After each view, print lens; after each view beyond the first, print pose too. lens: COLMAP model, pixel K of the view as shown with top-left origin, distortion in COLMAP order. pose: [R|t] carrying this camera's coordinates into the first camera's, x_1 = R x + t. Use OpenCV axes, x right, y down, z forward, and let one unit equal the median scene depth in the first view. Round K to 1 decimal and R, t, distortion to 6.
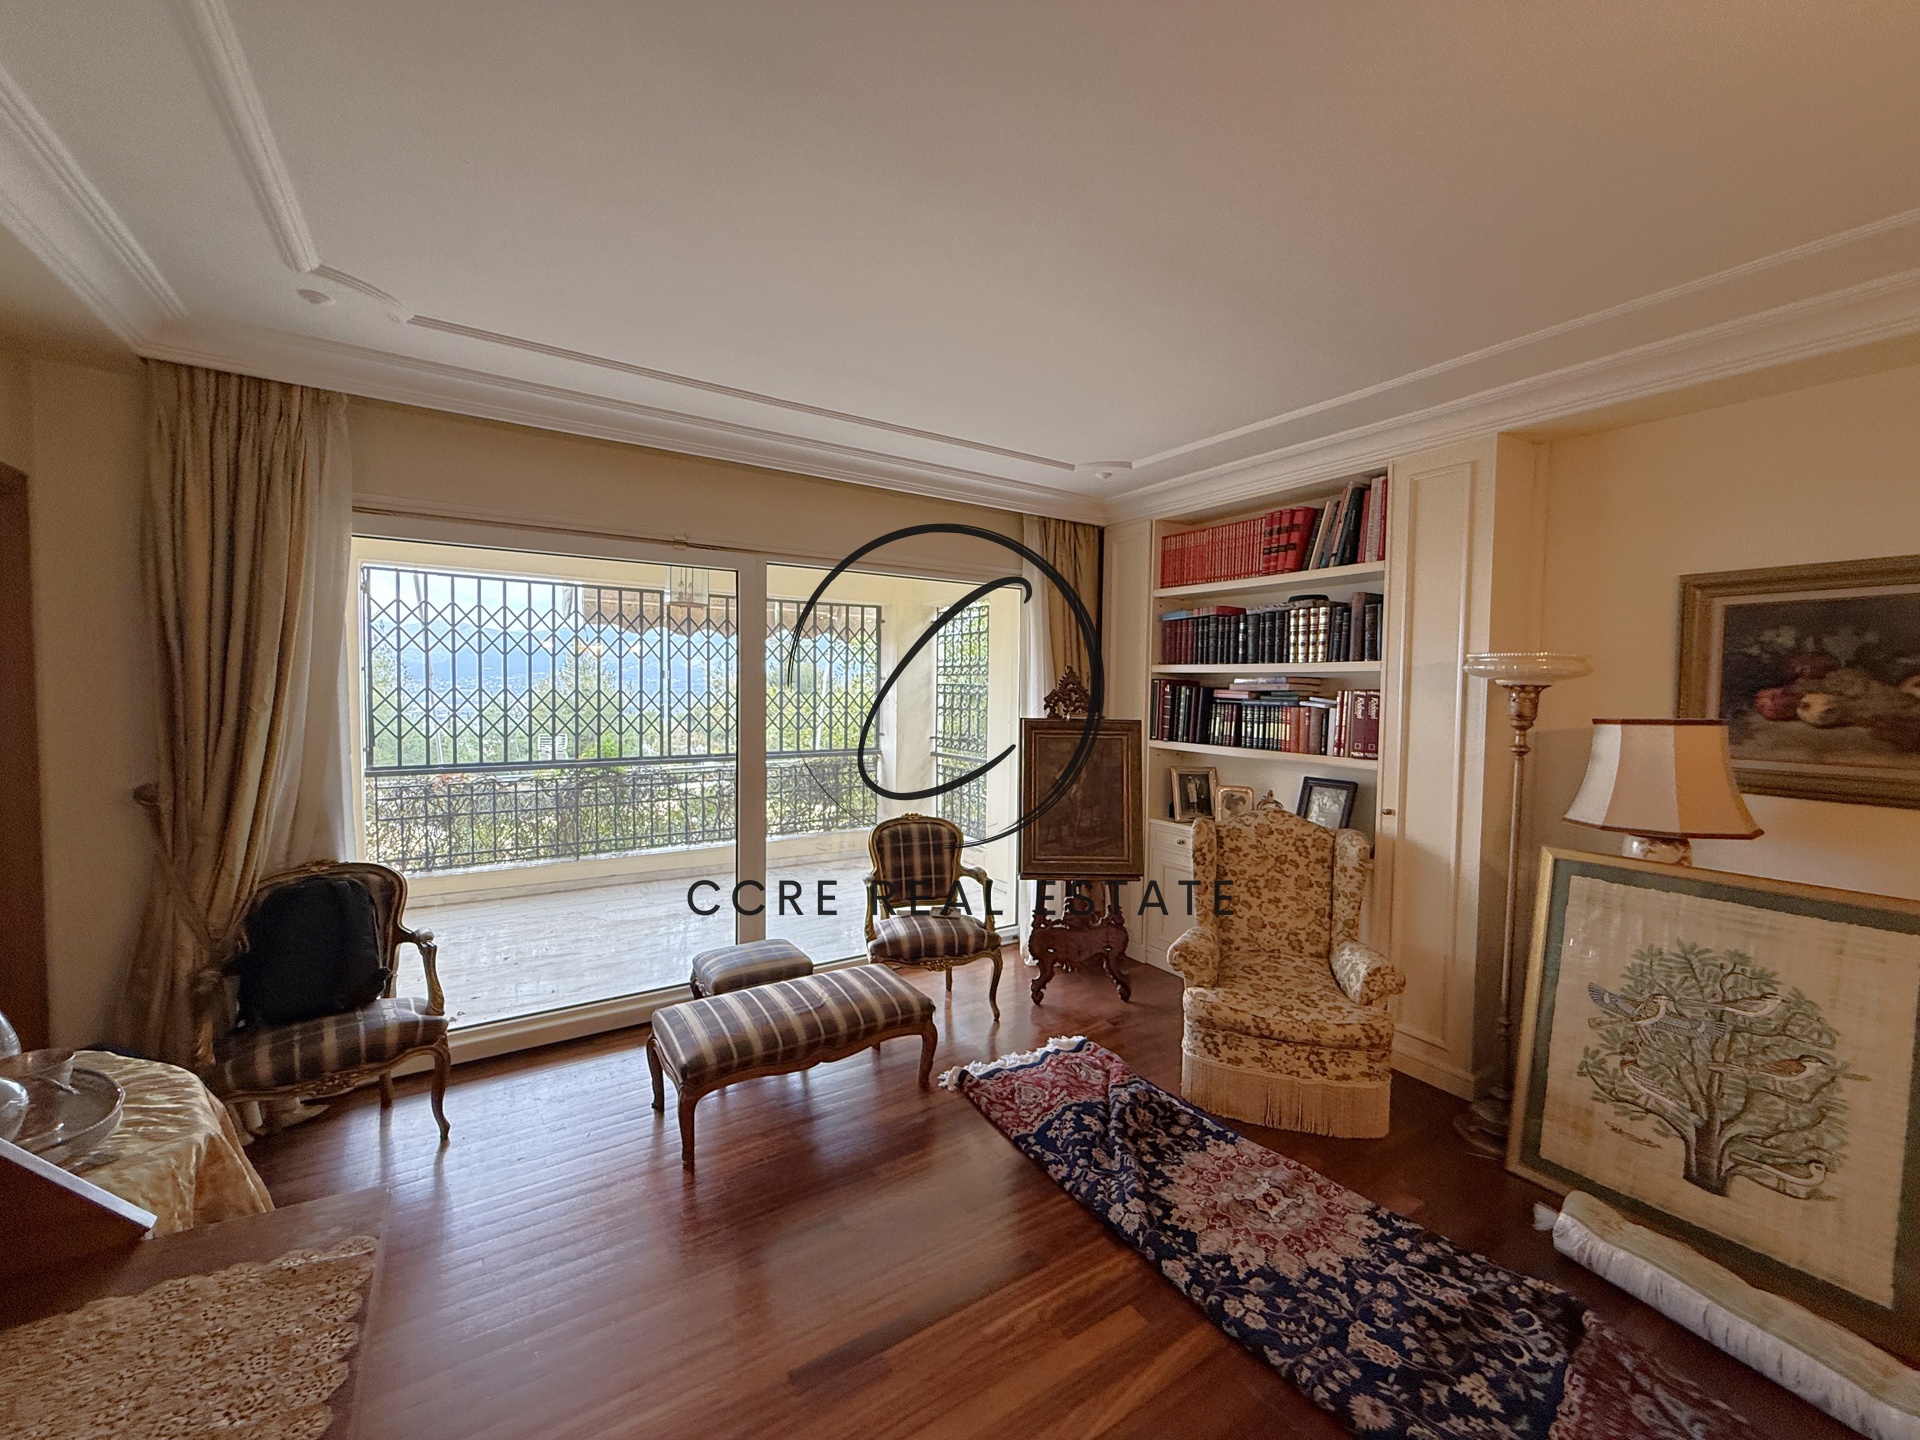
lens RADIAL K [[764.6, 0, 953.7], [0, 764.6, 718.7], [0, 0, 1]] dist [-0.002134, 0.000655]
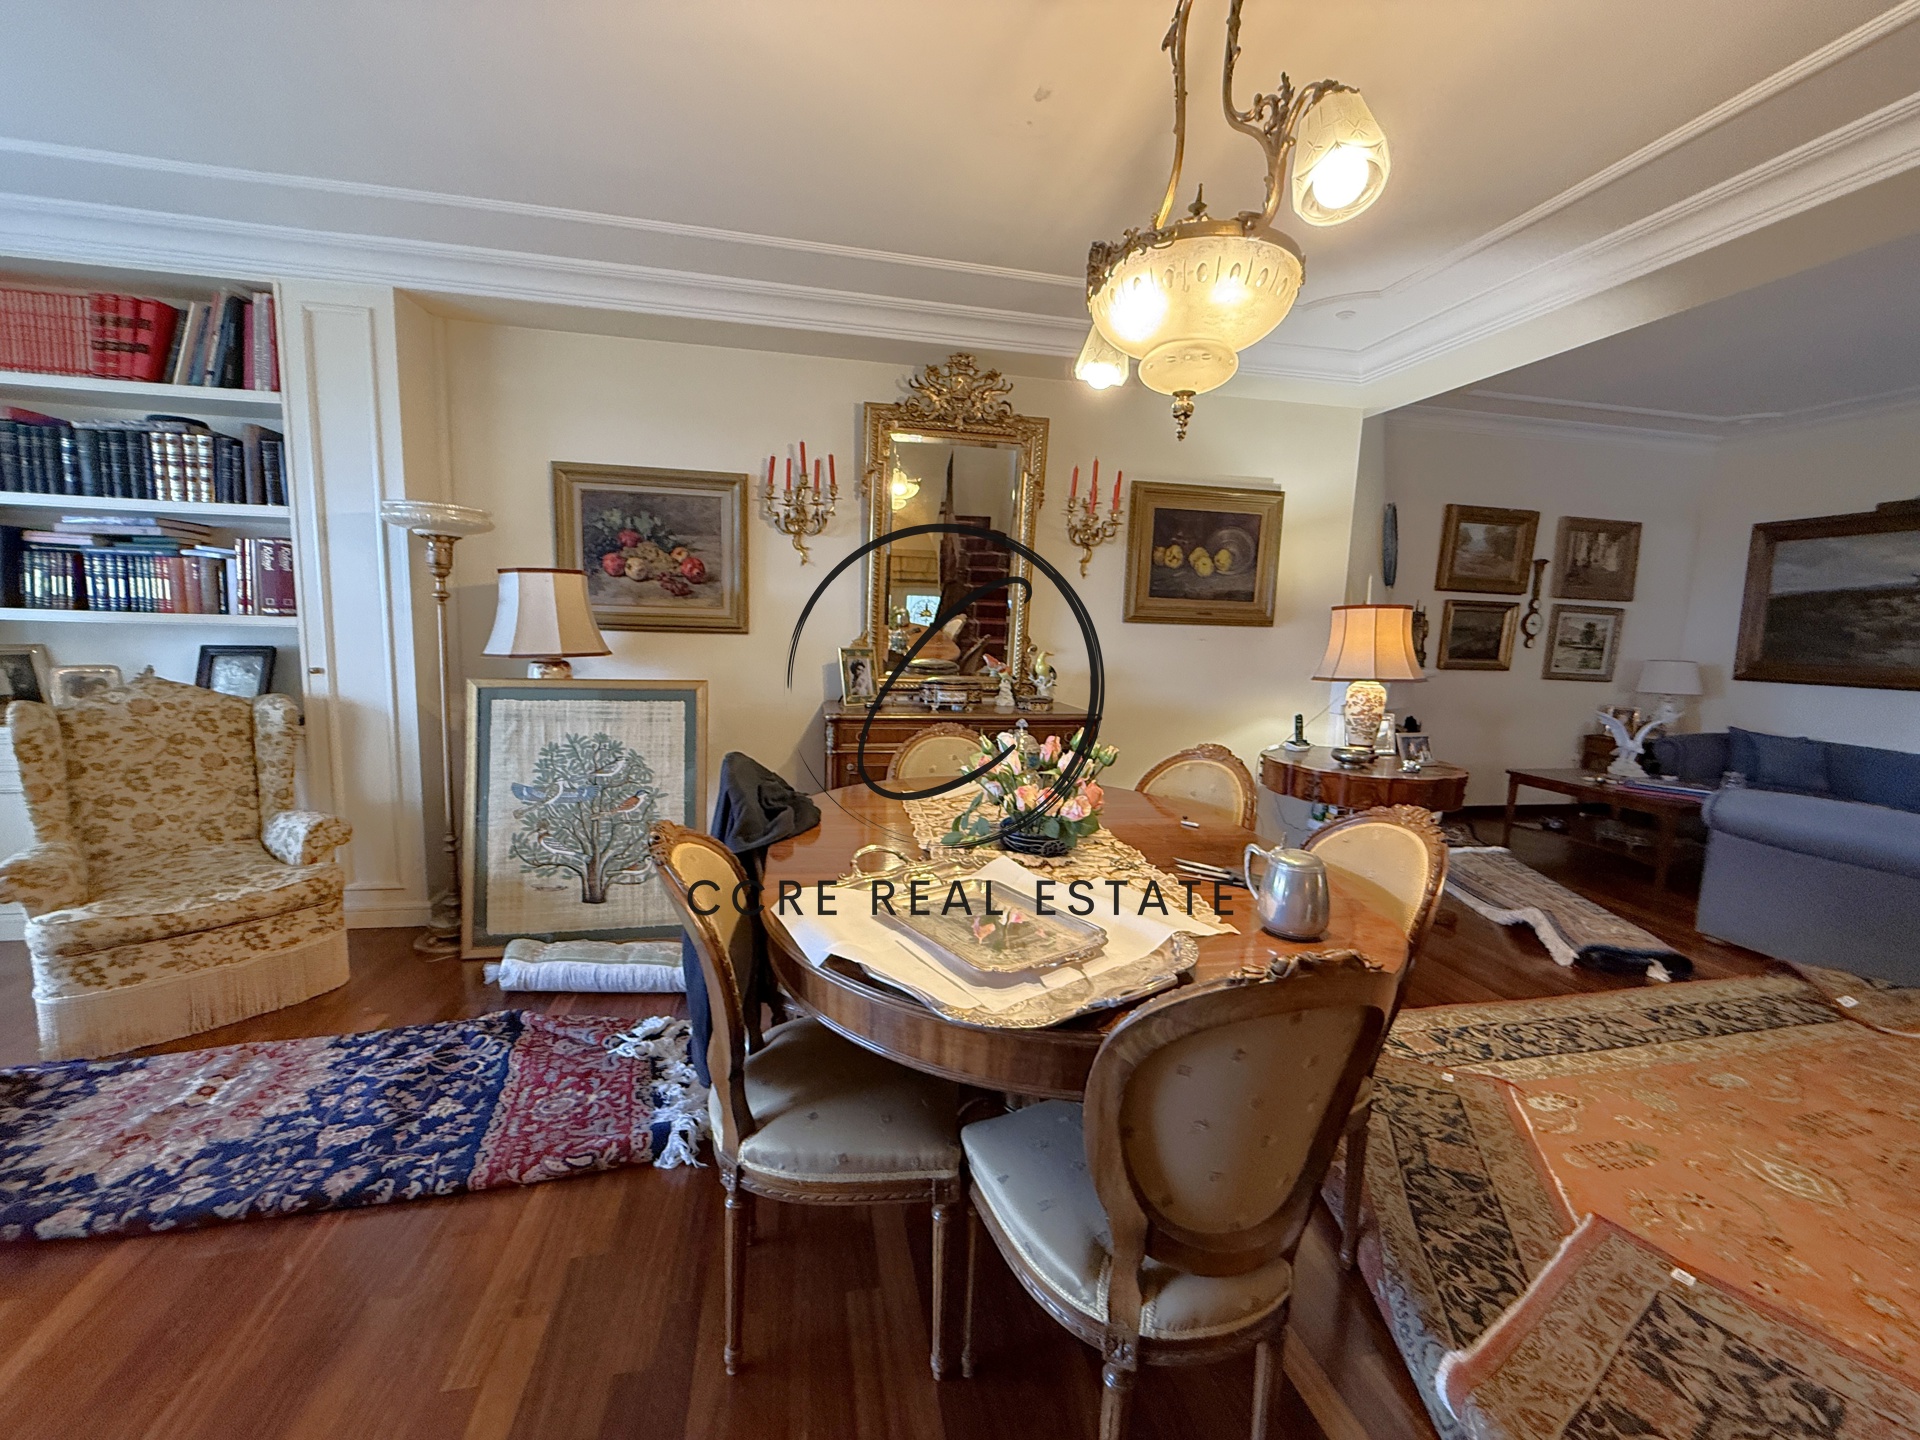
lens RADIAL K [[764.6, 0, 953.7], [0, 764.6, 718.7], [0, 0, 1]] dist [-0.002134, 0.000655]
pose [[0.359148, -0.115326, 0.926128, -0.030530], [0.014363, 0.992901, 0.118071, 0.080454], [-0.933170, -0.029103, 0.358255, -0.077512]]
